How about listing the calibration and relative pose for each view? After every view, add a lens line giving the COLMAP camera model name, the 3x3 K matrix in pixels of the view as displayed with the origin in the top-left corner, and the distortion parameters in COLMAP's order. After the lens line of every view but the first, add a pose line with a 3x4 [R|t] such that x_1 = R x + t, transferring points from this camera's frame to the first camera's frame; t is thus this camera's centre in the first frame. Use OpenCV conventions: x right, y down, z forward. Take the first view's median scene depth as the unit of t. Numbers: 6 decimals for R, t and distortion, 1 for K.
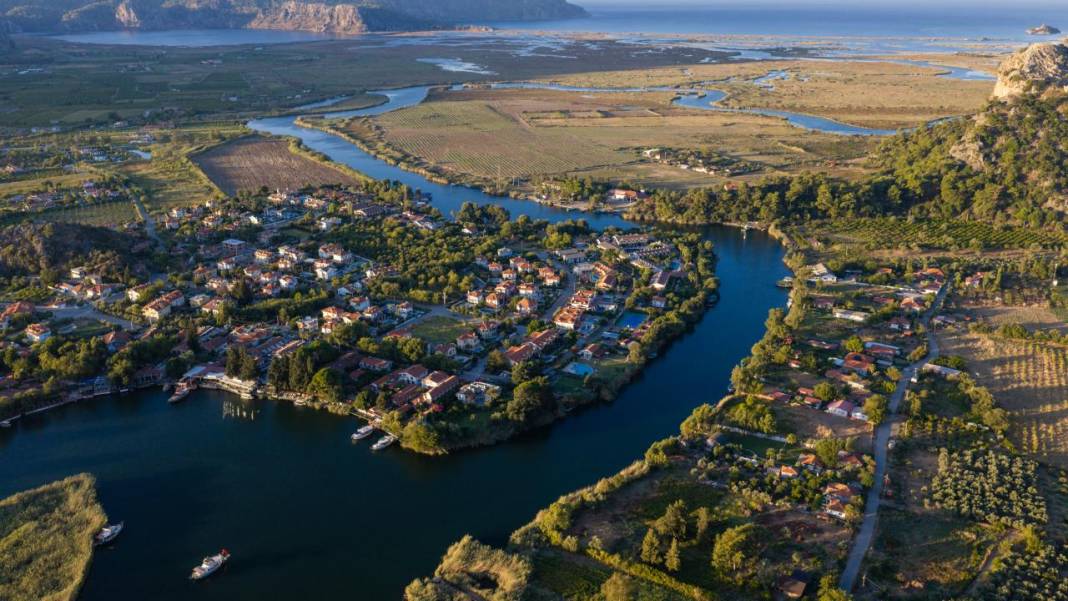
lens RADIAL K [[894.4, 0, 534.0], [0, 894.4, 300.5], [0, 0, 1]] dist [0.014451, -0.023623]
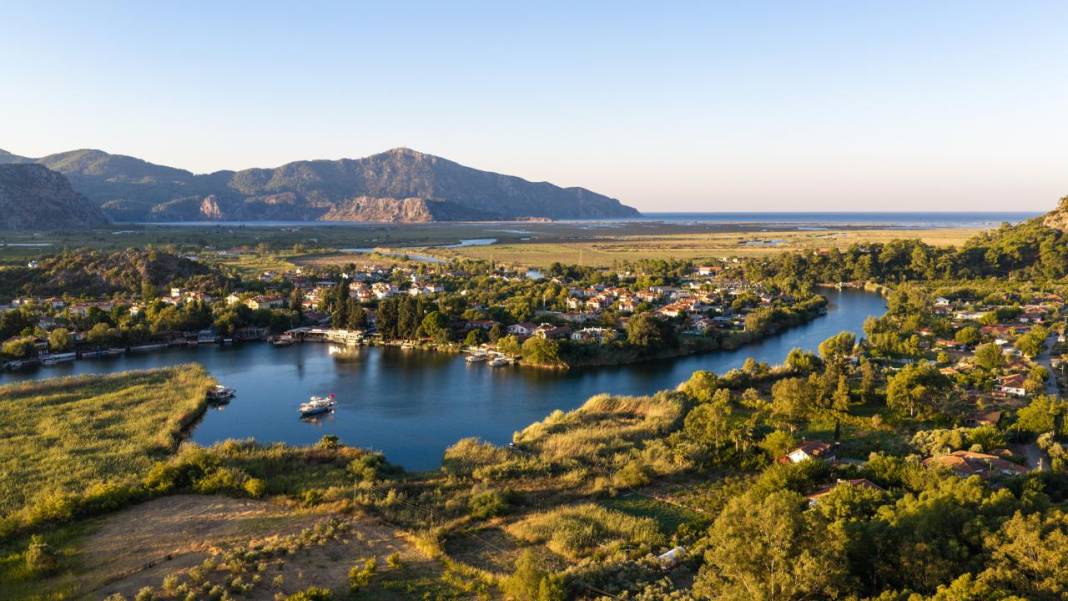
lens RADIAL K [[894.4, 0, 534.0], [0, 894.4, 300.5], [0, 0, 1]] dist [0.014451, -0.023623]
pose [[0.998414, 0.004249, -0.056146, -0.041292], [-0.017220, 0.972413, -0.232628, 0.164020], [0.053608, 0.233226, 0.970944, 0.035912]]
